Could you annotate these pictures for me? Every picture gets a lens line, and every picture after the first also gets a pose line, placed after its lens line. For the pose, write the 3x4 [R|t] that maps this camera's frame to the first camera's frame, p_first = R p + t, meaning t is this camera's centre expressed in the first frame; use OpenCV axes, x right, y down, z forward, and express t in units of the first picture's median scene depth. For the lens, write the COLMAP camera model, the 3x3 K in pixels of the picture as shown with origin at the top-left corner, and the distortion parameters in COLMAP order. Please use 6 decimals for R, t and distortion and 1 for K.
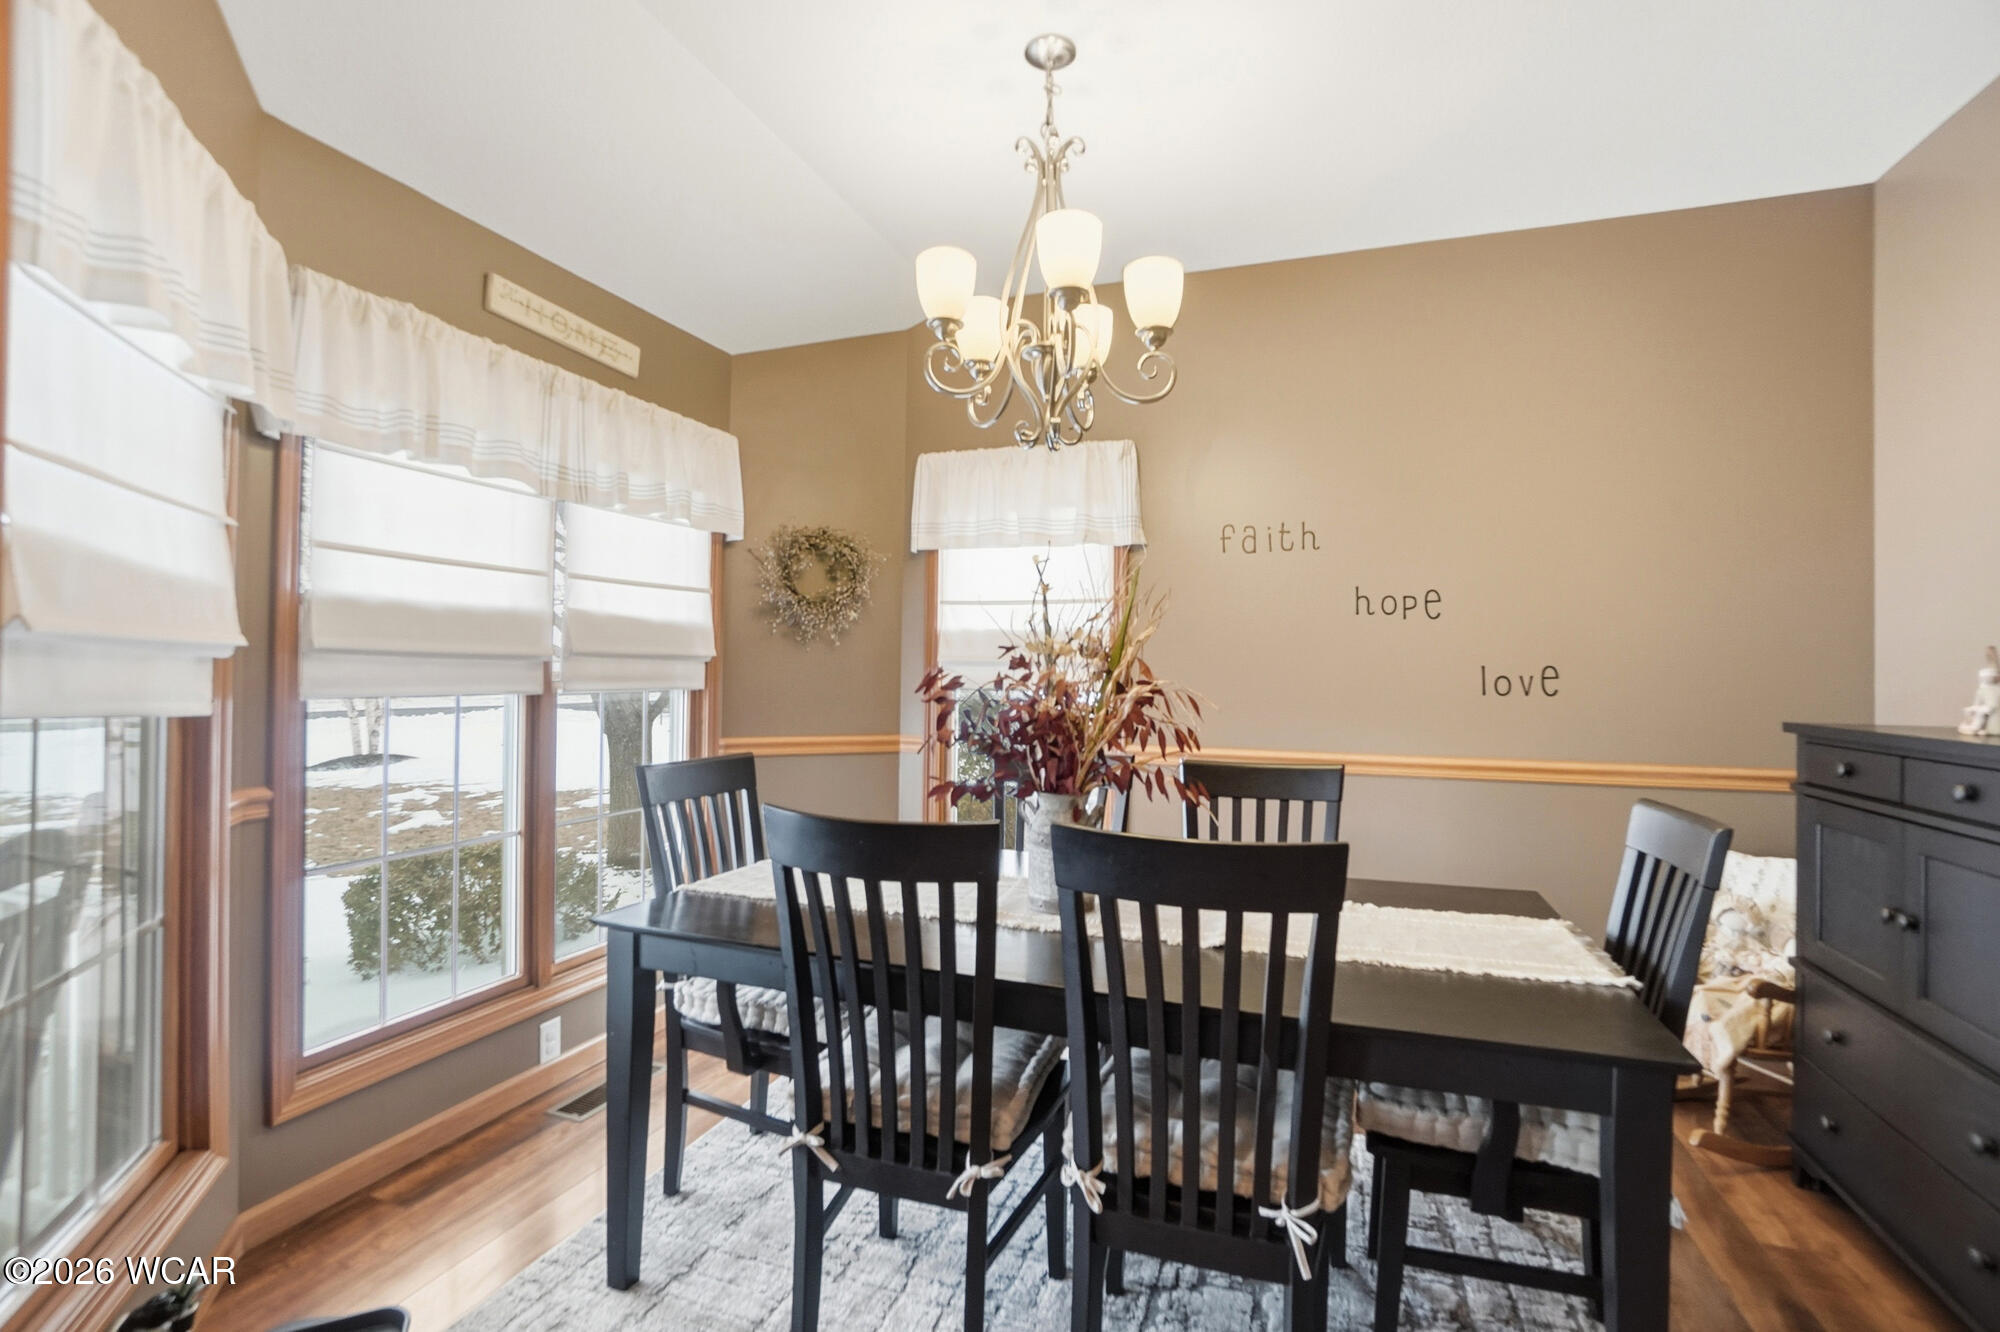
lens RADIAL K [[904.6, 0, 994.2], [0, 904.6, 664.6], [0, 0, 1]] dist [-0.064006, 0.024897]
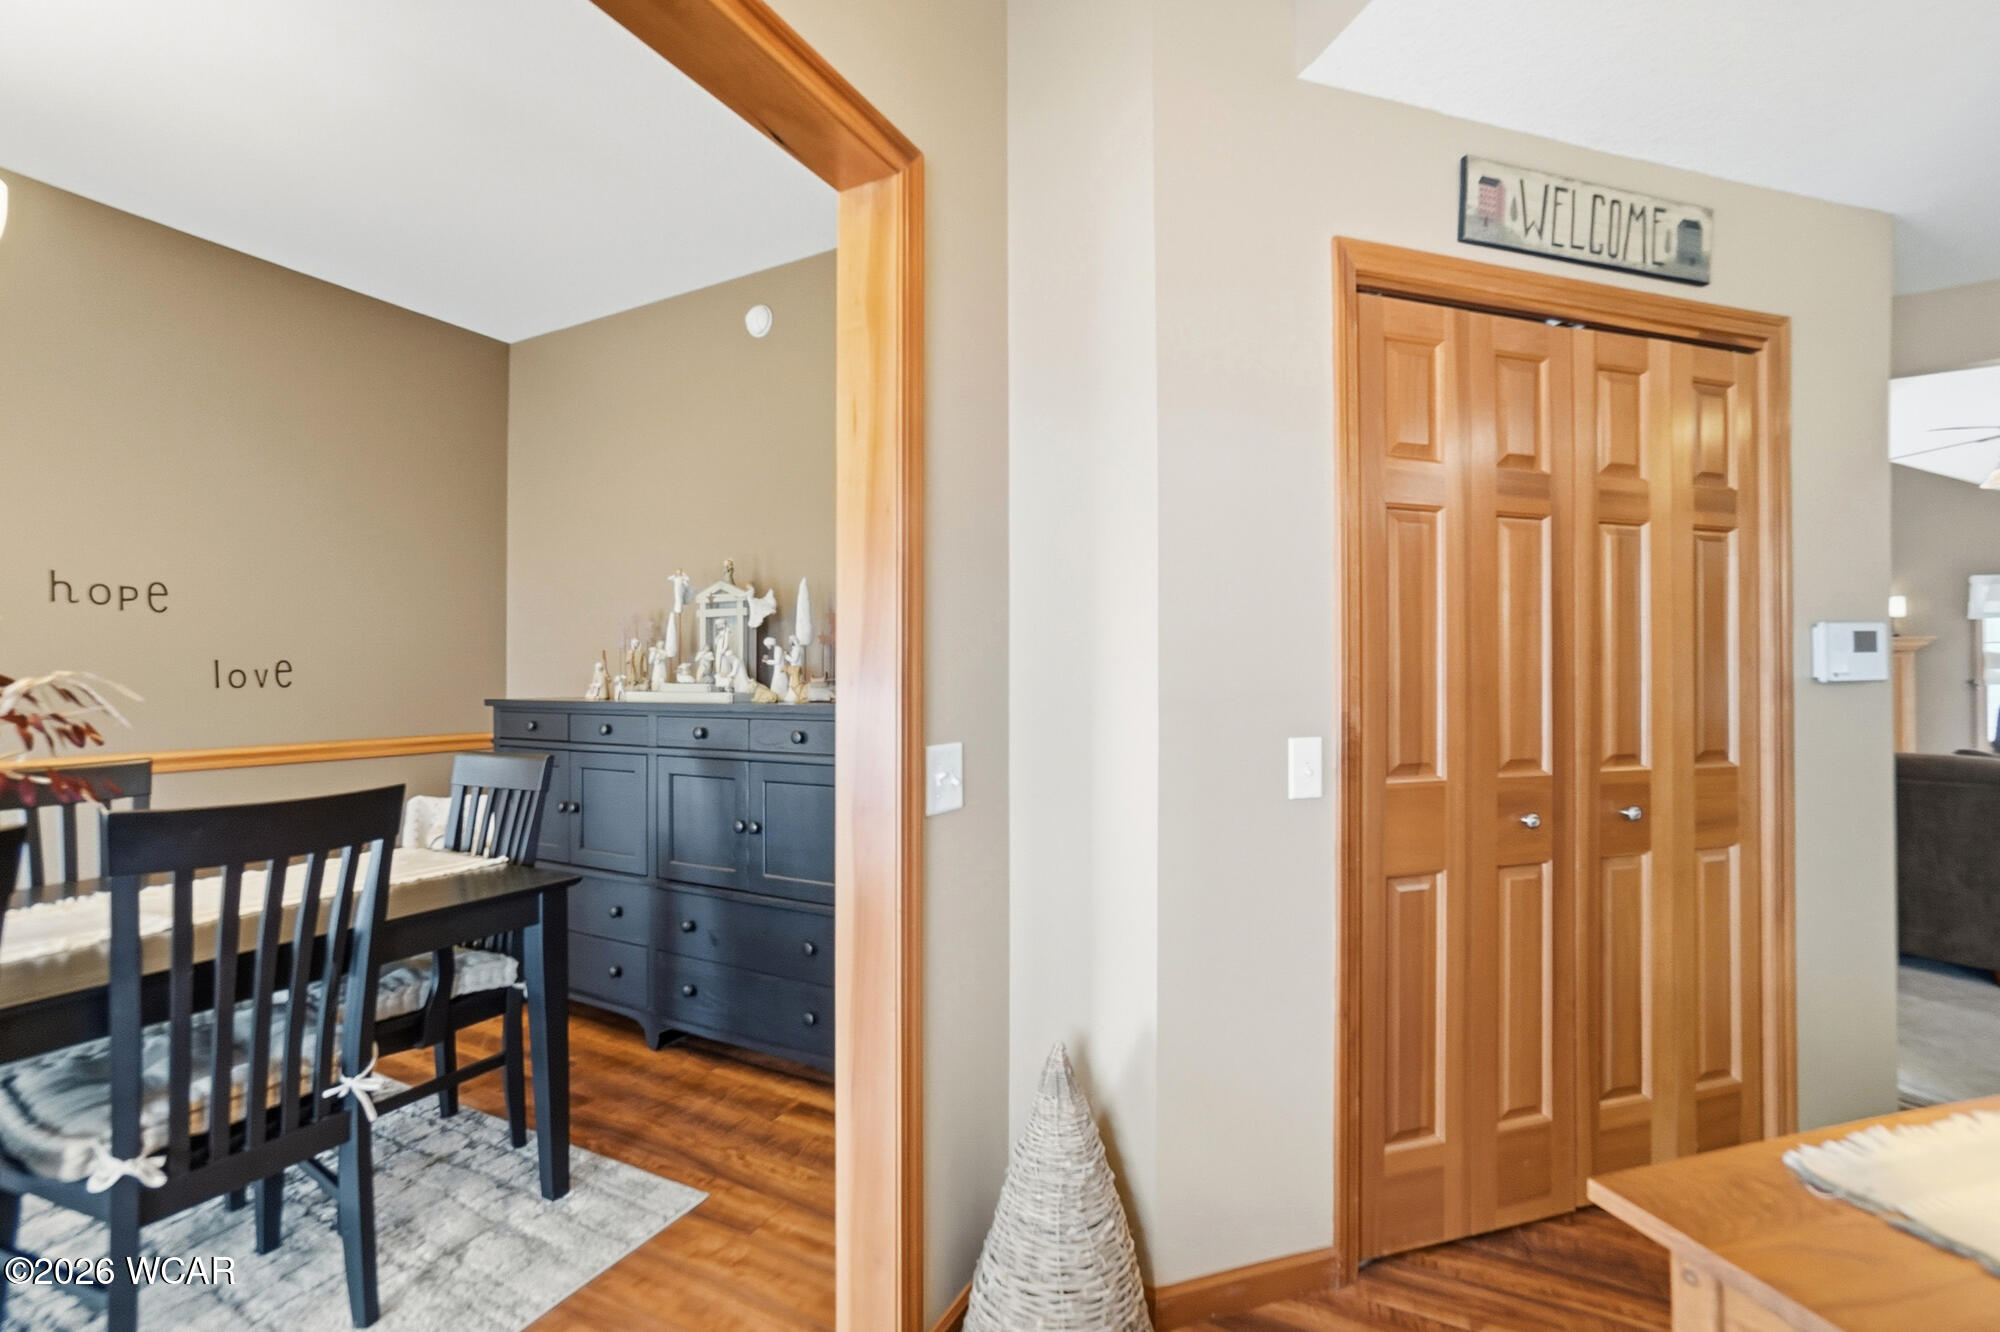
lens RADIAL K [[893.6, 0, 996.5], [0, 893.6, 670.3], [0, 0, 1]] dist [-0.060090, 0.021755]
pose [[0.133533, -0.008824, 0.991005, -0.630006], [-0.006690, 0.999930, 0.009805, -0.004749], [-0.991022, -0.007939, 0.133464, -0.086883]]
